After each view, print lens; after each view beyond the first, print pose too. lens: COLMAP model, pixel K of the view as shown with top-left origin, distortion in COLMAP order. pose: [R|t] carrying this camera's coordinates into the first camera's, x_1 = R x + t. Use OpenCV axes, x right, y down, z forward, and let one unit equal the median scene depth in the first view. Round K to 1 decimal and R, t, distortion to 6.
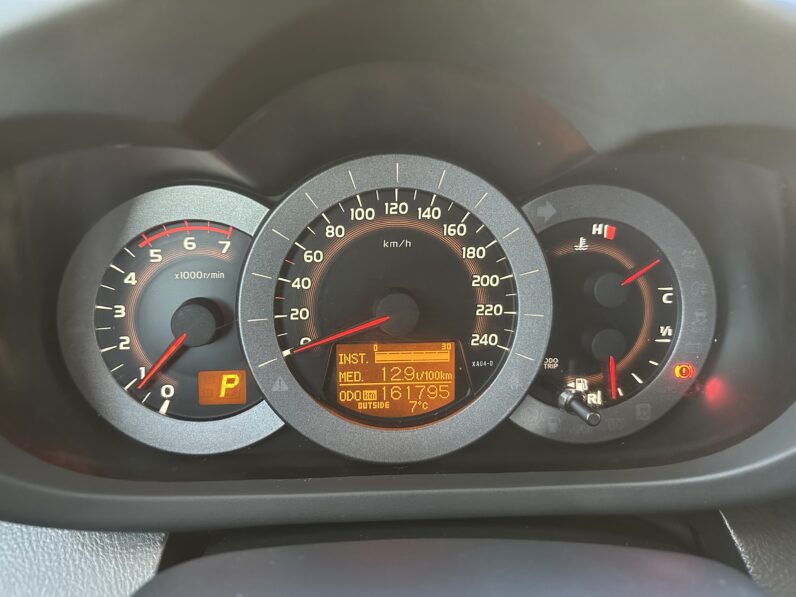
lens RADIAL K [[571.4, 0, 394.5], [0, 571.4, 302.4], [0, 0, 1]] dist [0.060164, -0.089888]
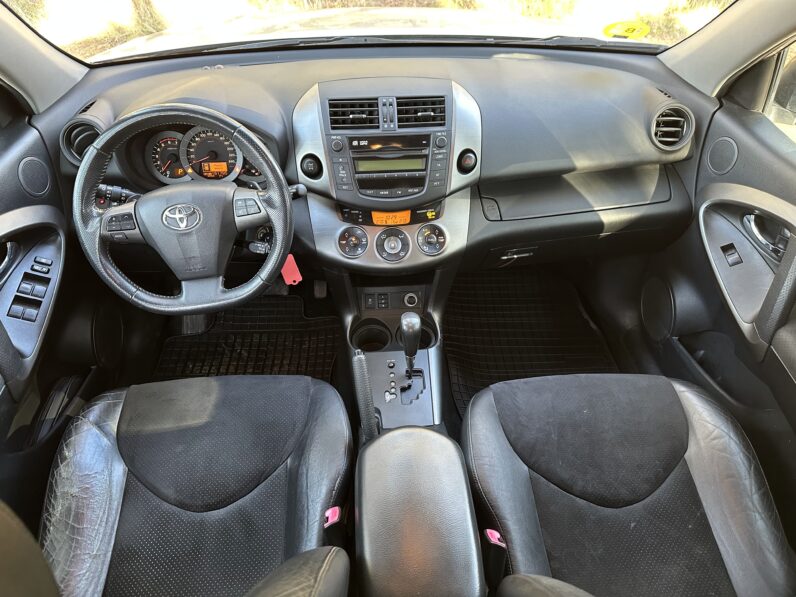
lens RADIAL K [[557.6, 0, 392.4], [0, 557.6, 300.6], [0, 0, 1]] dist [0.136970, -0.229917]
pose [[0.999803, -0.015100, -0.012875, 1.622433], [0.017833, 0.968284, 0.249215, 0.036505], [0.008704, -0.249395, 0.968363, -4.093234]]
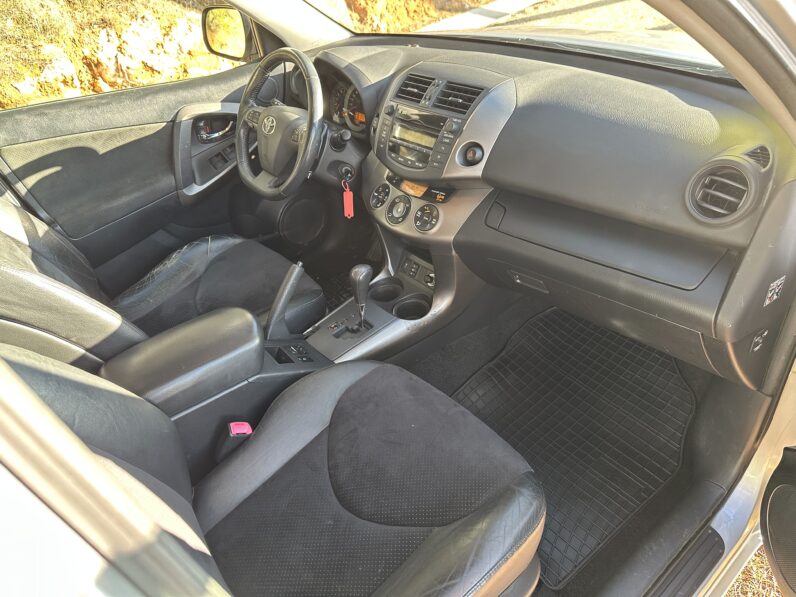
lens RADIAL K [[557.6, 0, 392.4], [0, 557.6, 300.6], [0, 0, 1]] dist [0.136970, -0.229917]
pose [[0.570676, 0.412214, -0.710217, 5.629720], [-0.274723, 0.910881, 0.307934, -0.060162], [0.773858, 0.019382, 0.633063, -2.721519]]
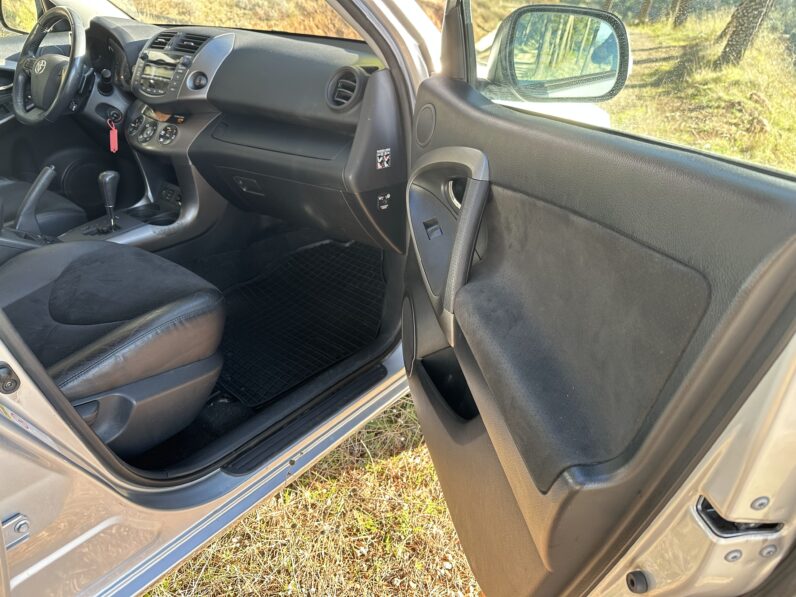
lens RADIAL K [[569.2, 0, 398.0], [0, 569.2, 298.5], [0, 0, 1]] dist [0.076002, -0.074749]
pose [[0.725441, 0.309549, -0.614748, 8.257622], [-0.319977, 0.942450, 0.096966, 1.002138], [0.609385, 0.126362, 0.782741, -2.529819]]
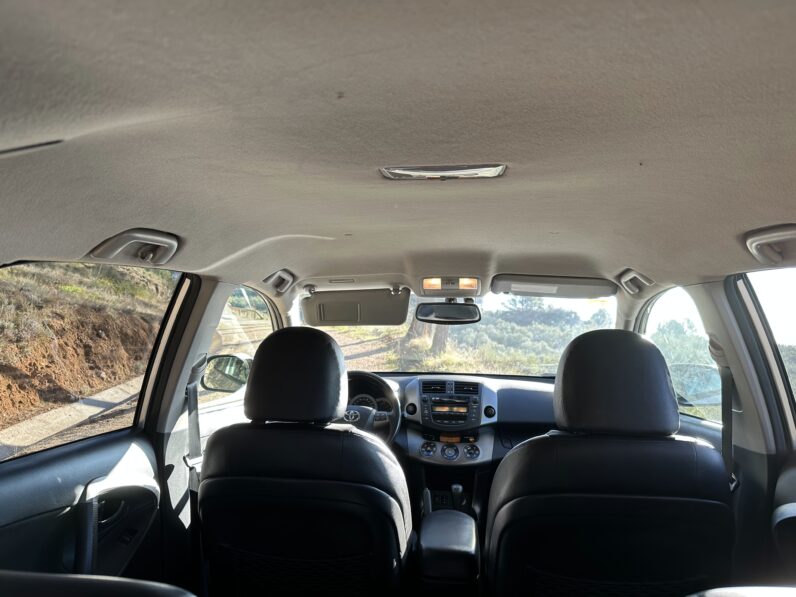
lens RADIAL K [[557.6, 0, 392.4], [0, 557.6, 300.6], [0, 0, 1]] dist [0.136970, -0.229917]
pose [[0.984138, -0.008421, -0.177203, 2.274577], [-0.076633, 0.880690, -0.467453, 2.894333], [0.159997, 0.473618, 0.866076, -8.333179]]
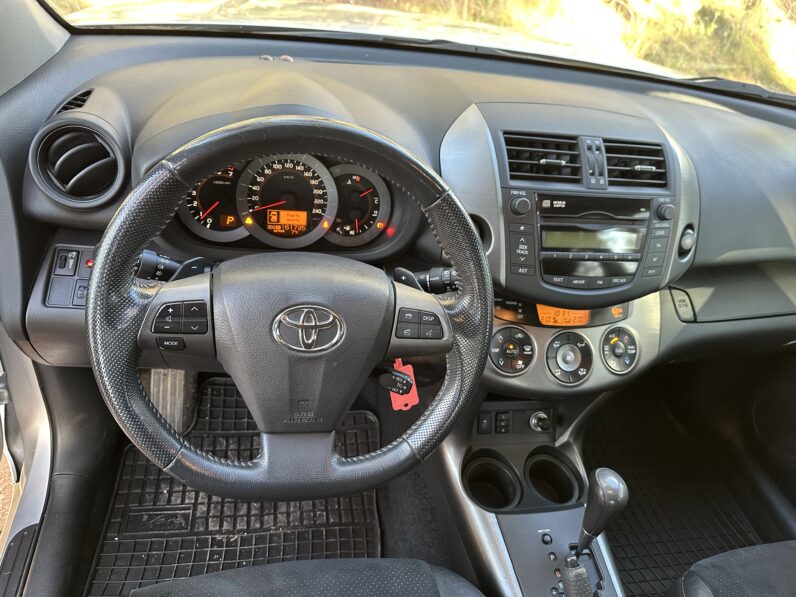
lens RADIAL K [[557.6, 0, 392.4], [0, 557.6, 300.6], [0, 0, 1]] dist [0.136970, -0.229917]
pose [[0.981084, 0.033222, 0.190713, -0.003577], [-0.072905, 0.976039, 0.205017, -0.115359], [-0.179332, -0.215042, 0.959998, -2.116602]]
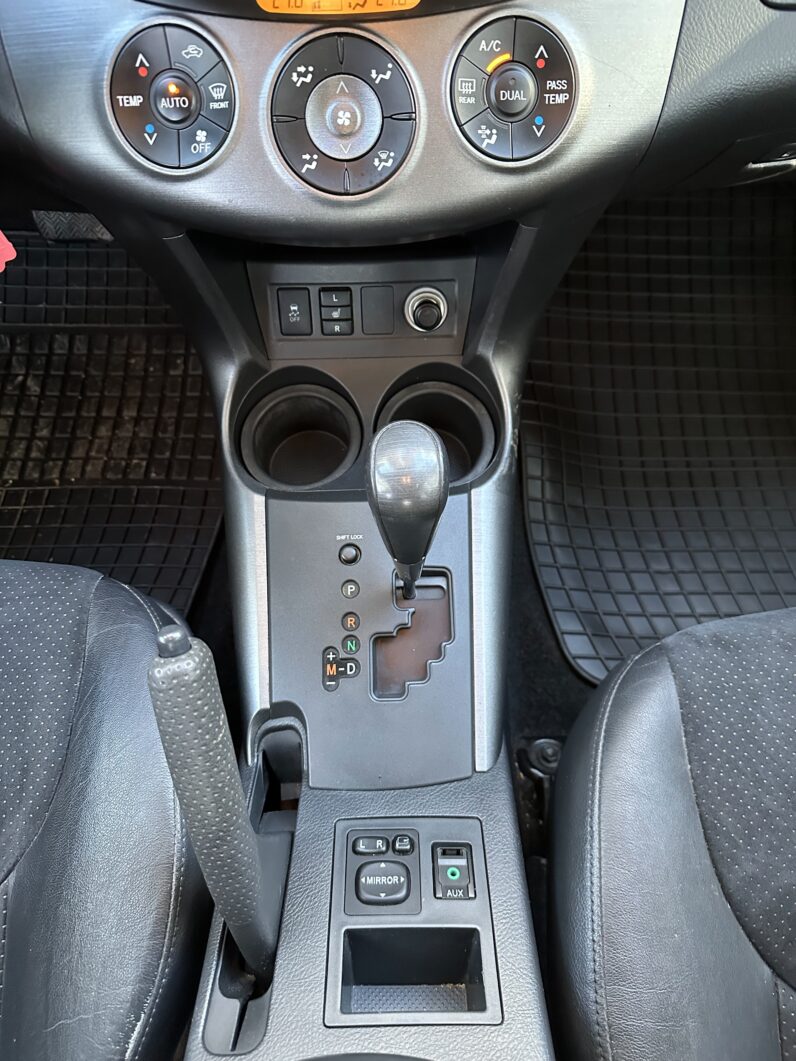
lens RADIAL K [[761.8, 0, 396.2], [0, 761.8, 528.9], [0, 0, 1]] dist [0.053542, -0.101395]
pose [[0.998827, 0.023816, -0.042165, 1.757382], [0.008313, 0.773459, 0.633792, 0.438633], [0.047708, -0.633399, 0.772354, -1.010107]]
